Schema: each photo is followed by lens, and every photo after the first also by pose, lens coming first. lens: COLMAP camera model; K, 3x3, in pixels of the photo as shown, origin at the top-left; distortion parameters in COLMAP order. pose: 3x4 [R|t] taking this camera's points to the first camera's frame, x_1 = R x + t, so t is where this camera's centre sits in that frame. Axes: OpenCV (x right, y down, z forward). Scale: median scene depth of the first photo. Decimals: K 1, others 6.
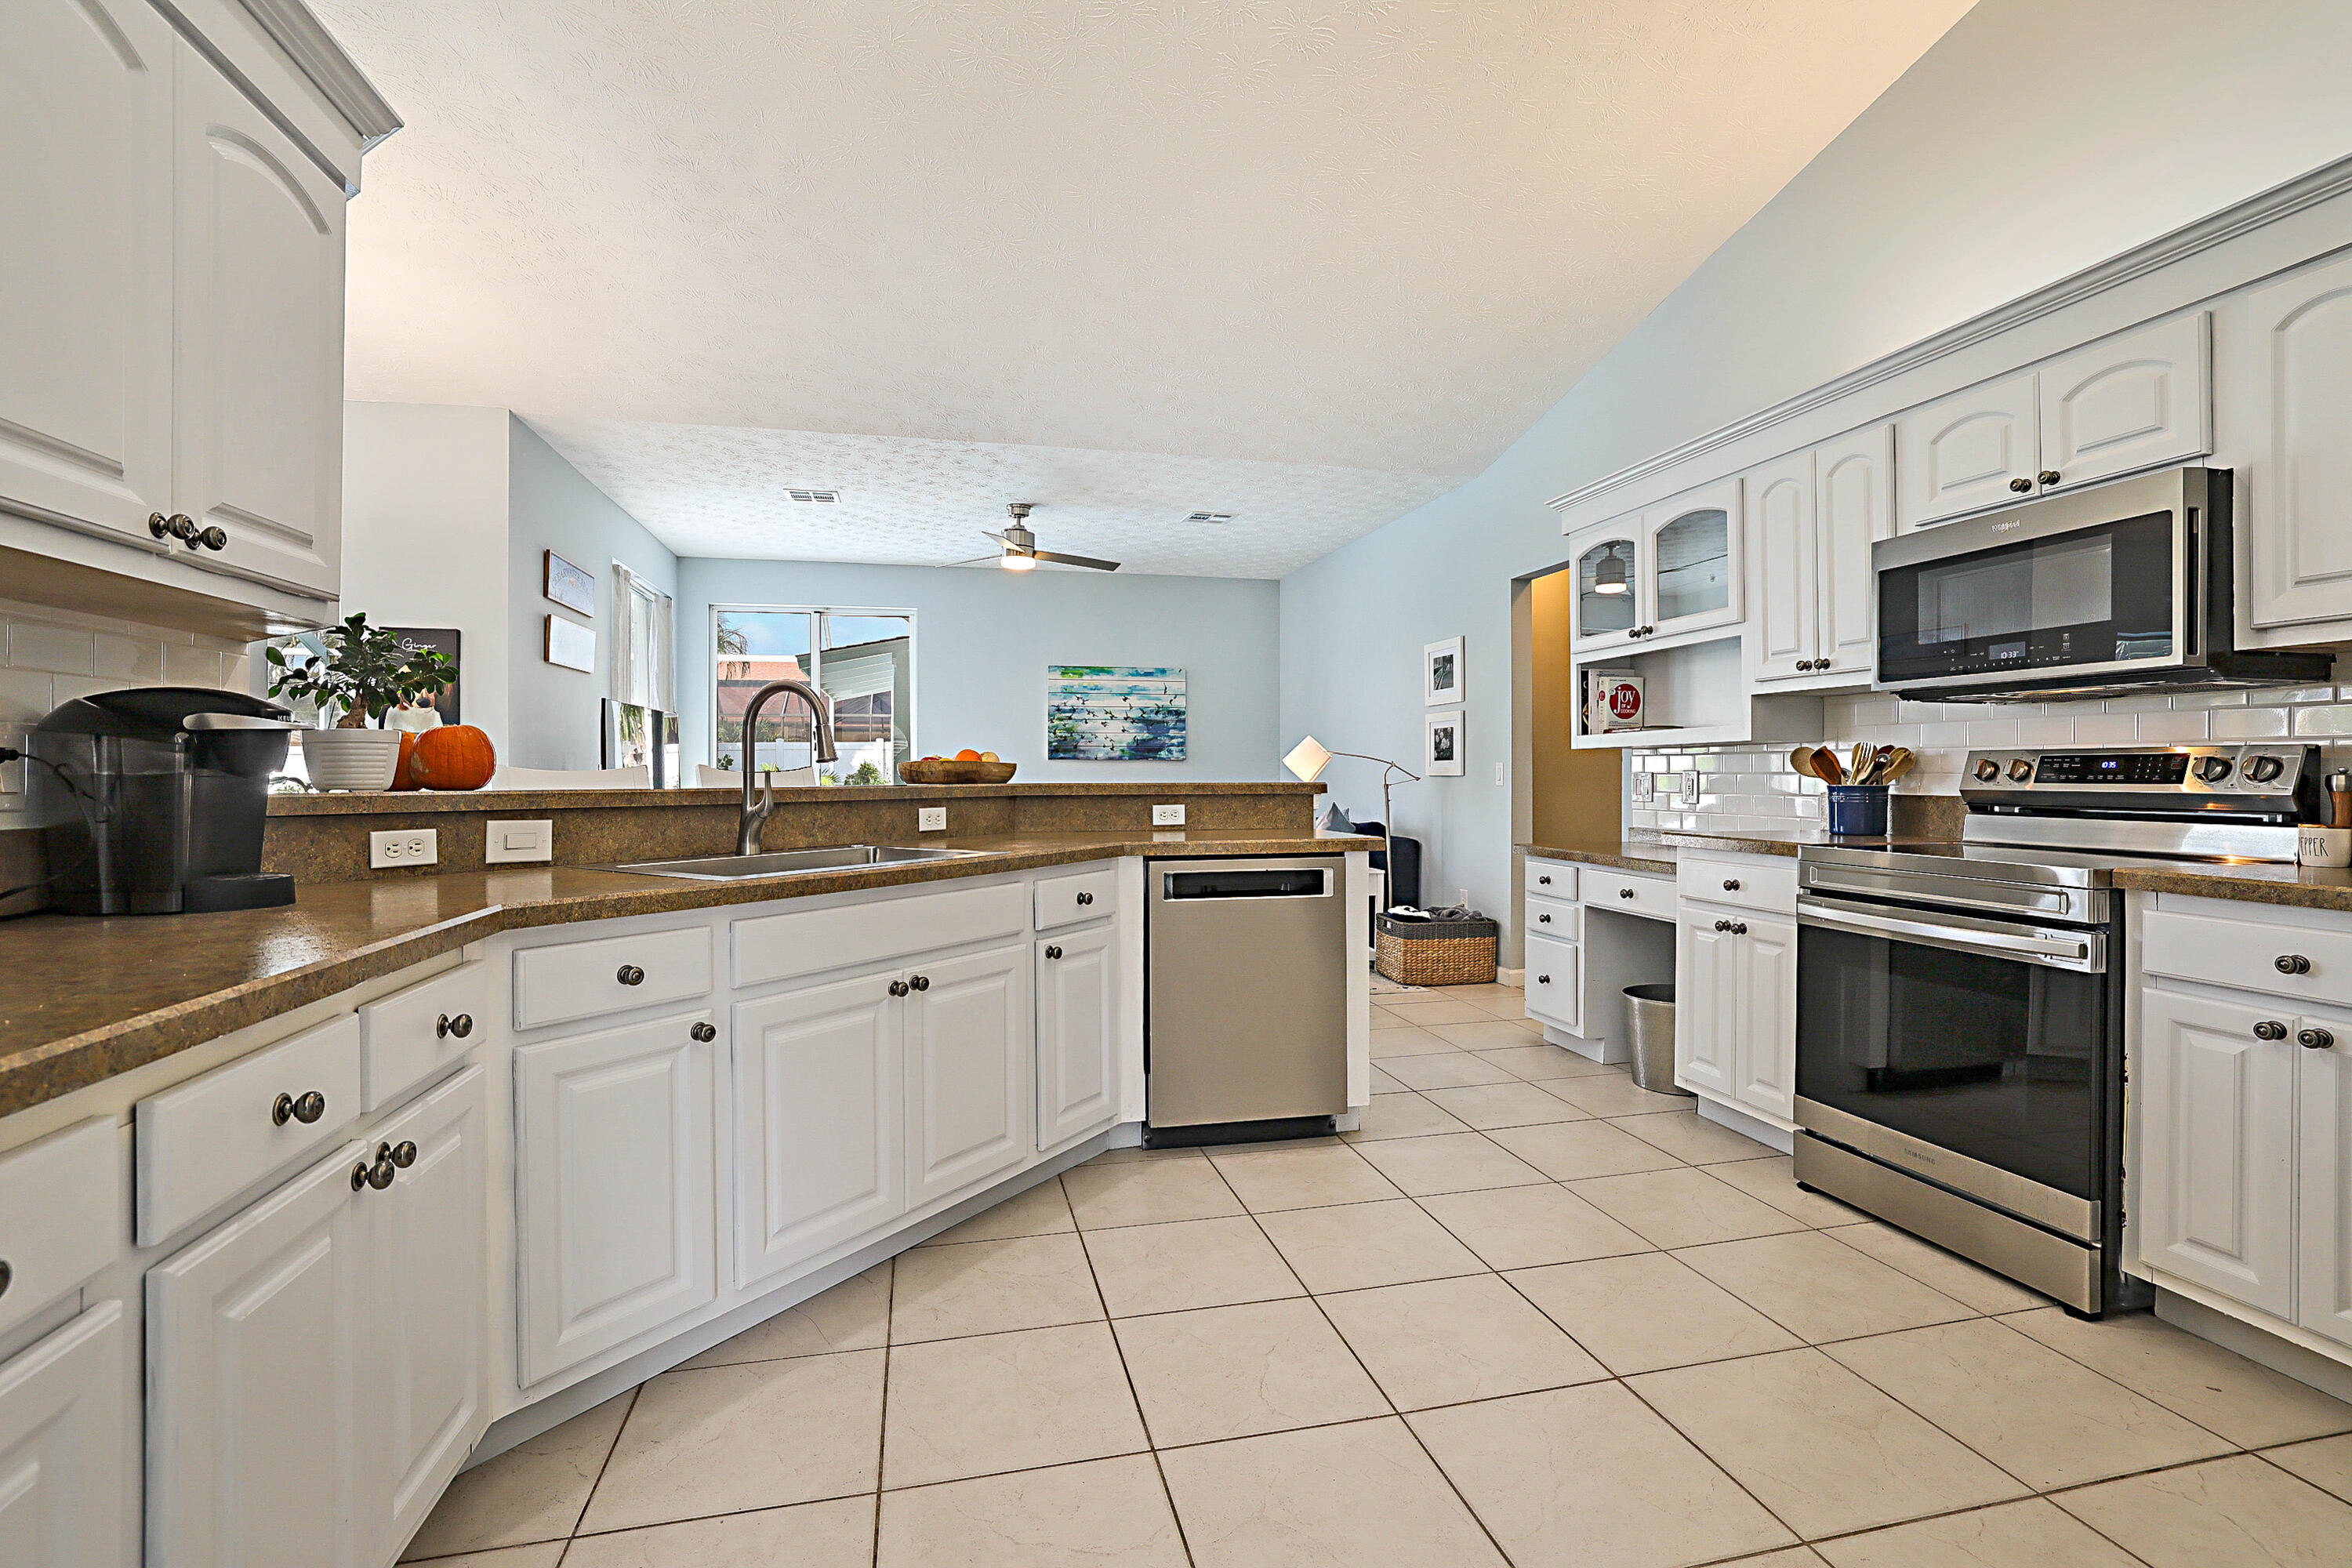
lens RADIAL K [[1073.7, 0, 1193.6], [0, 1073.7, 771.8], [0, 0, 1]] dist [-0.029741, 0.013185]
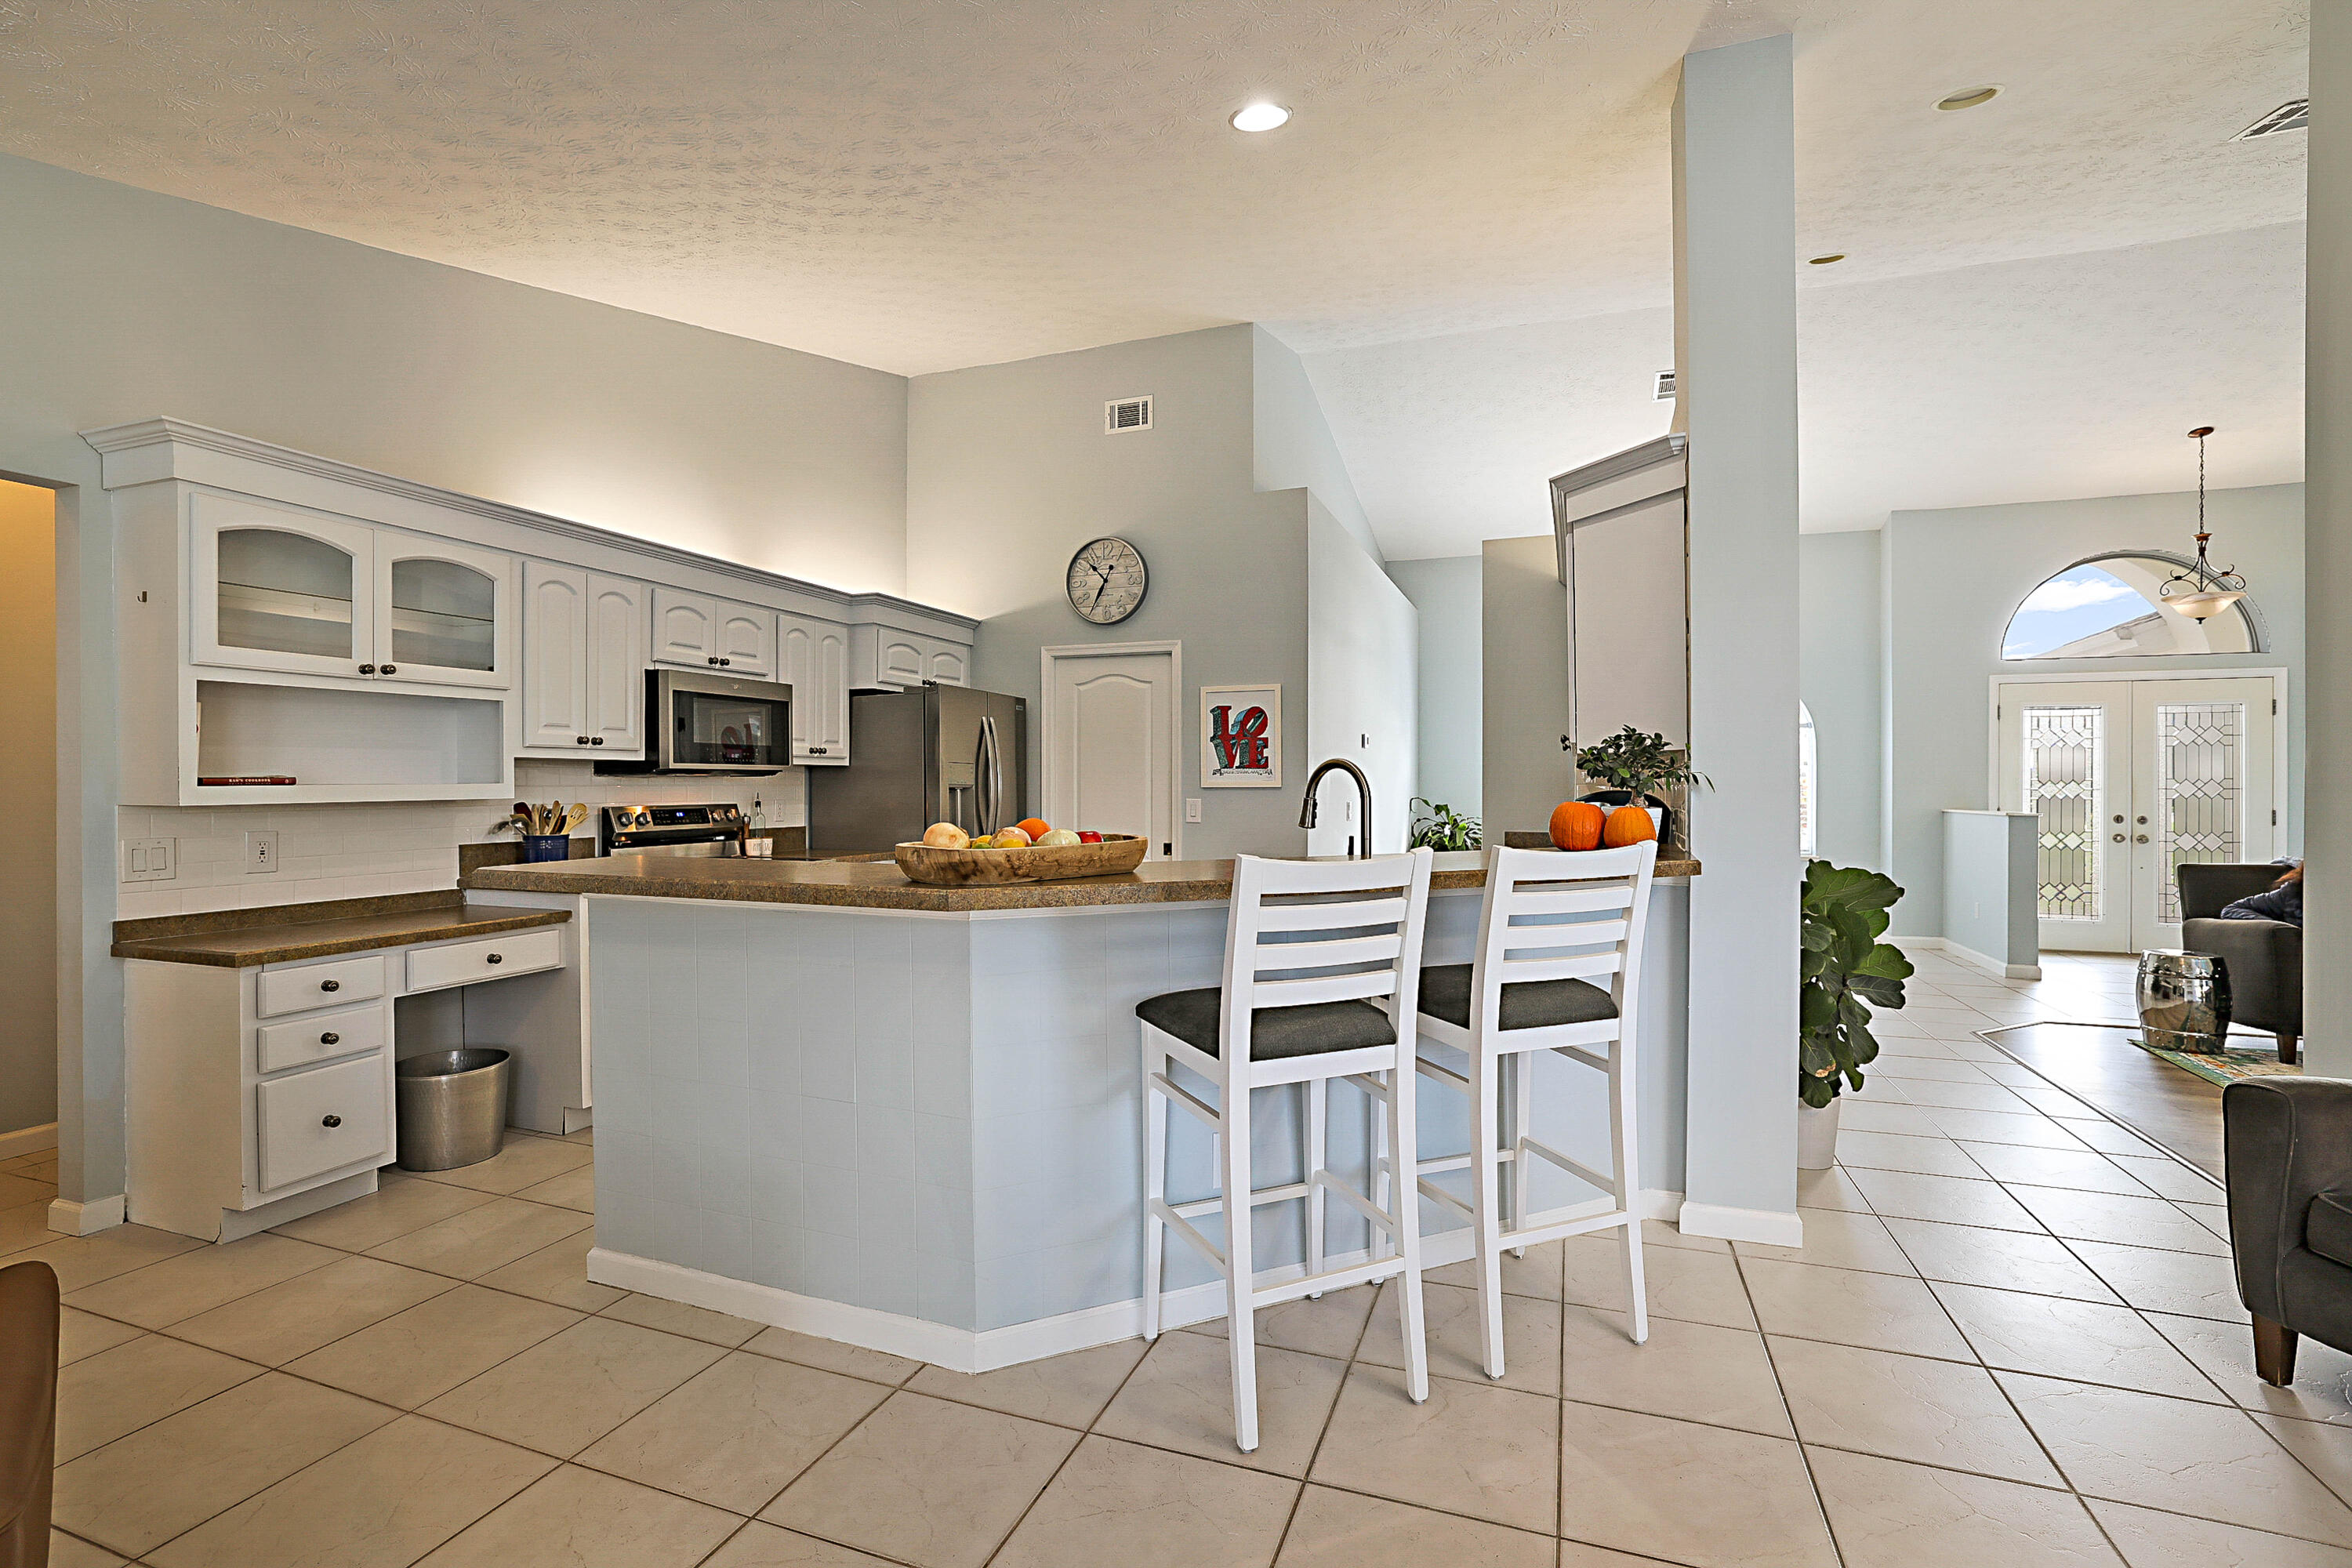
lens RADIAL K [[1073.7, 0, 1171.5], [0, 1073.7, 788.2], [0, 0, 1]] dist [-0.029741, 0.013185]
pose [[-0.820623, 0.002726, 0.571464, -0.419873], [0.005893, 0.999976, 0.003692, -0.025299], [-0.571440, 0.006397, -0.820619, 0.950692]]
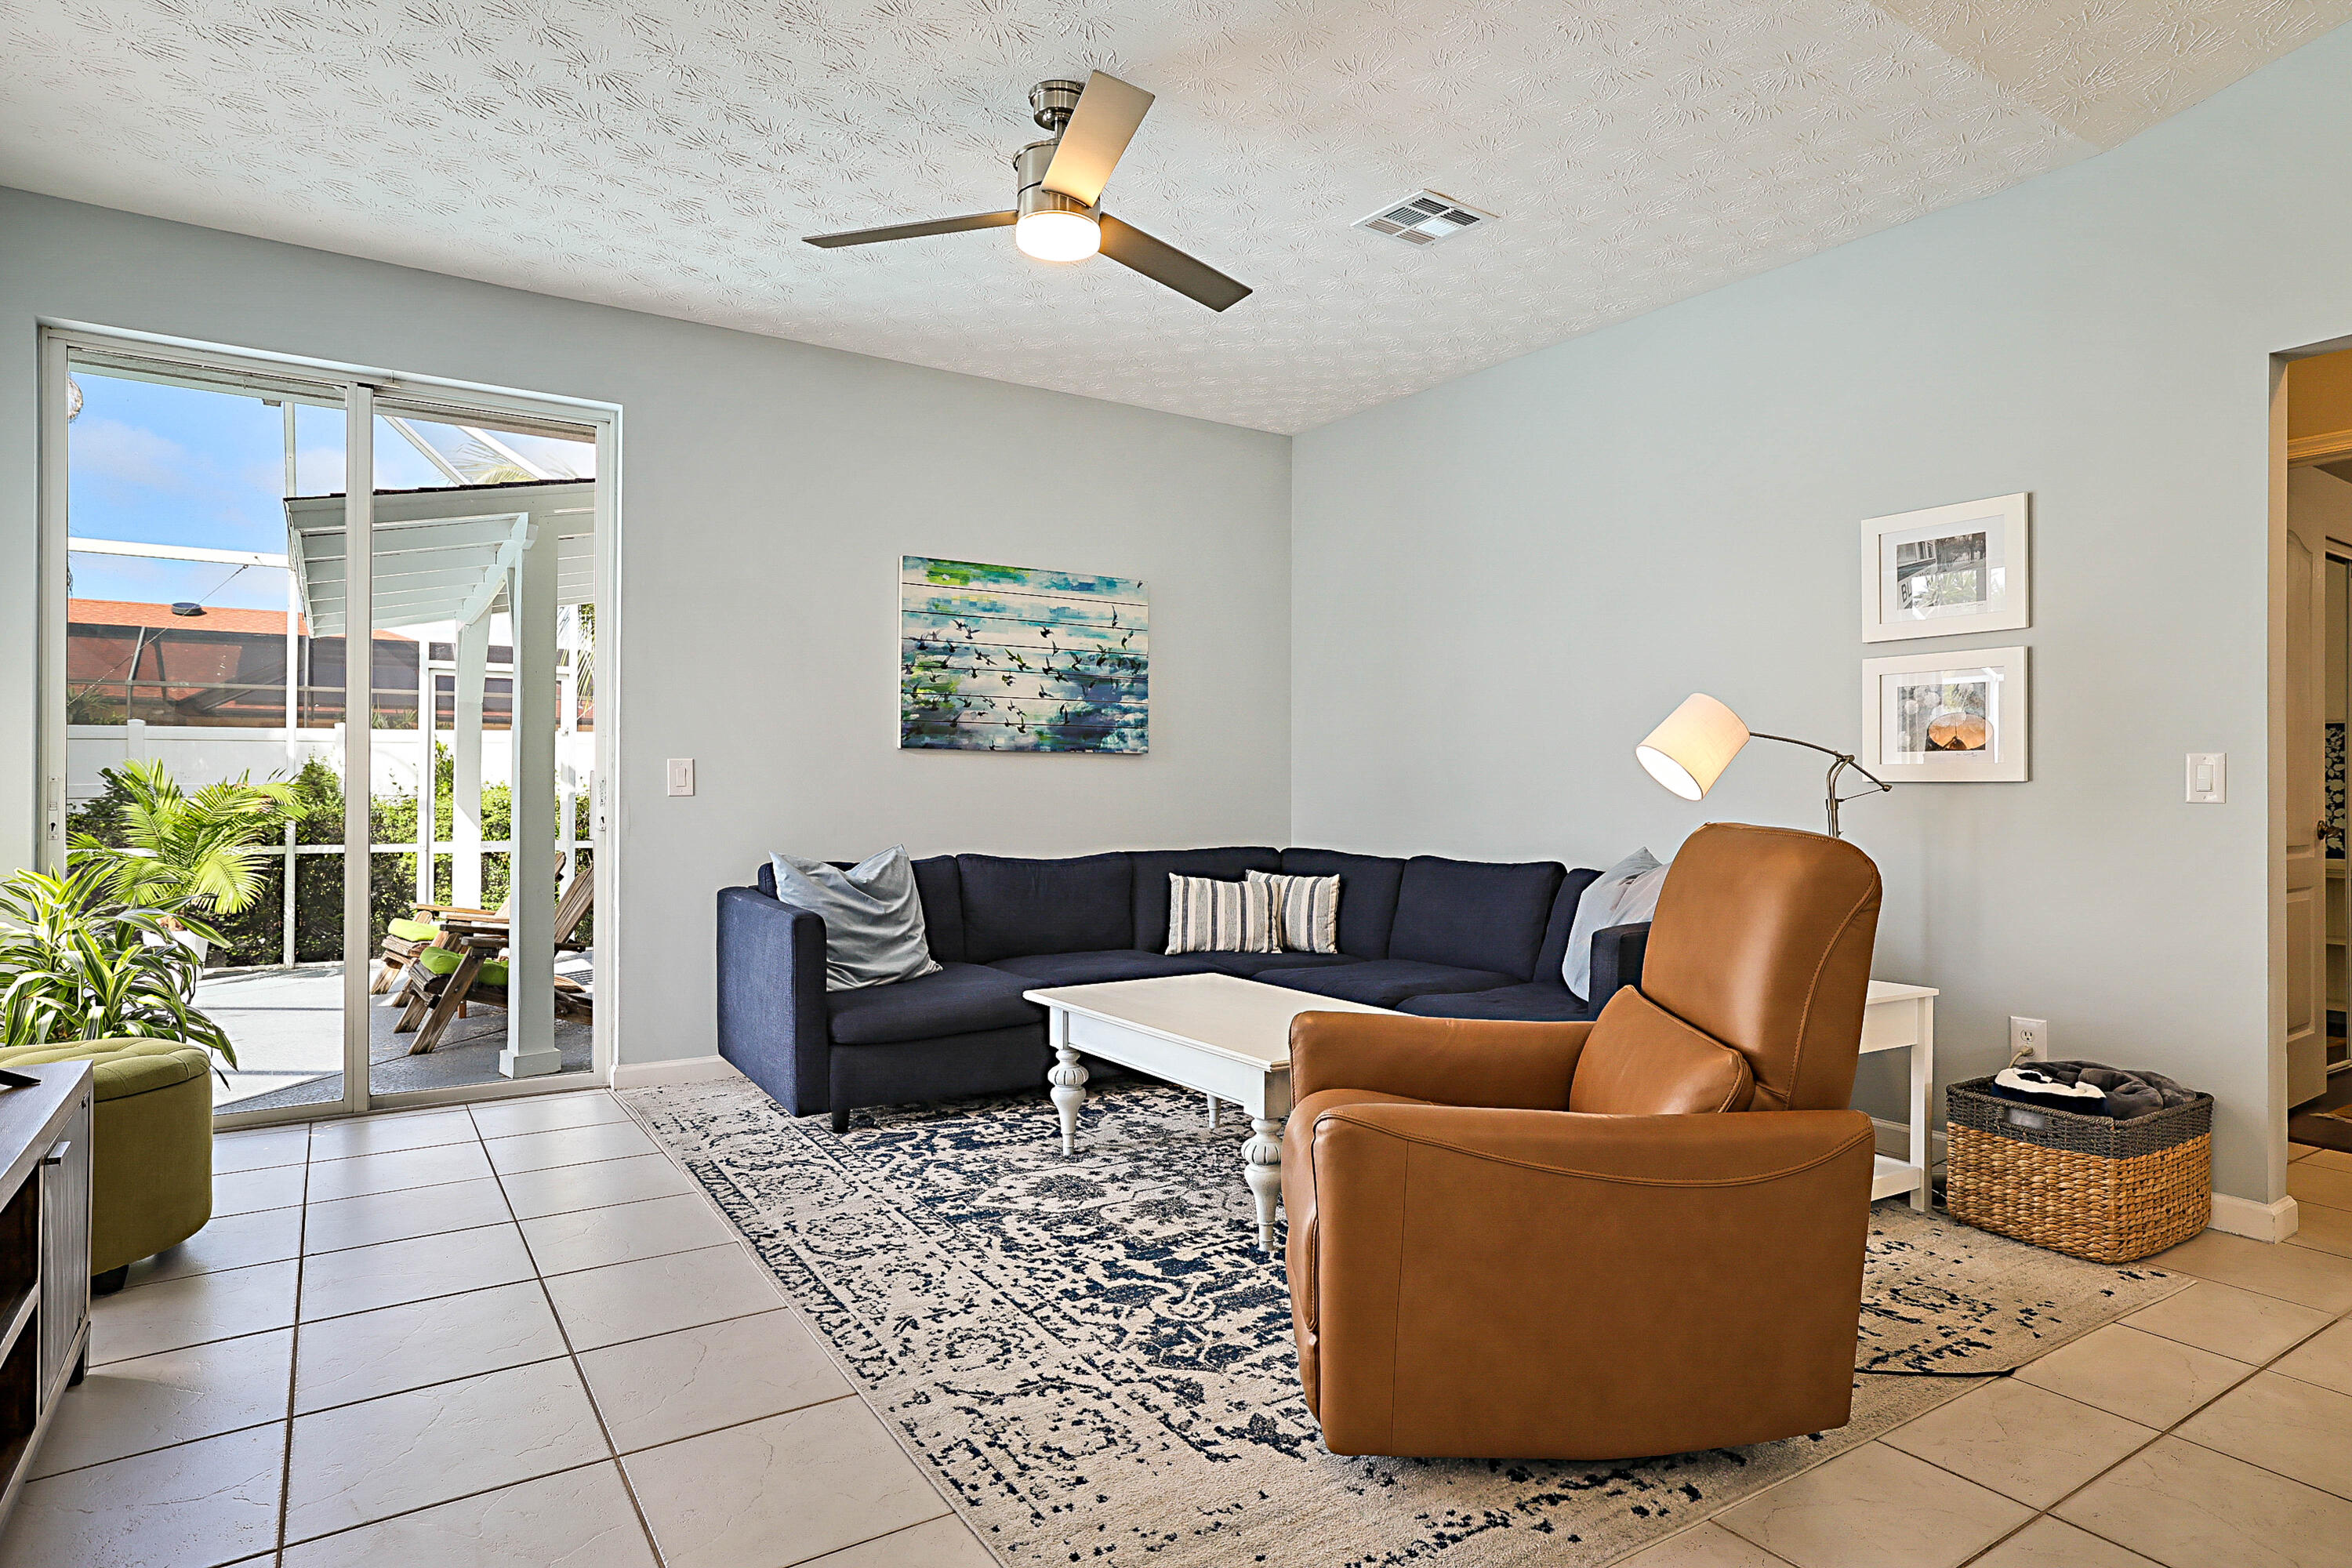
lens RADIAL K [[1312.1, 0, 1175.3], [0, 1312.1, 780.7], [0, 0, 1]] dist [-0.005858, 0.001668]
pose [[0.946550, 0.008819, 0.322437, -0.323265], [-0.006795, 0.999950, -0.007403, 0.010783], [-0.322486, 0.004817, 0.946562, 0.609445]]
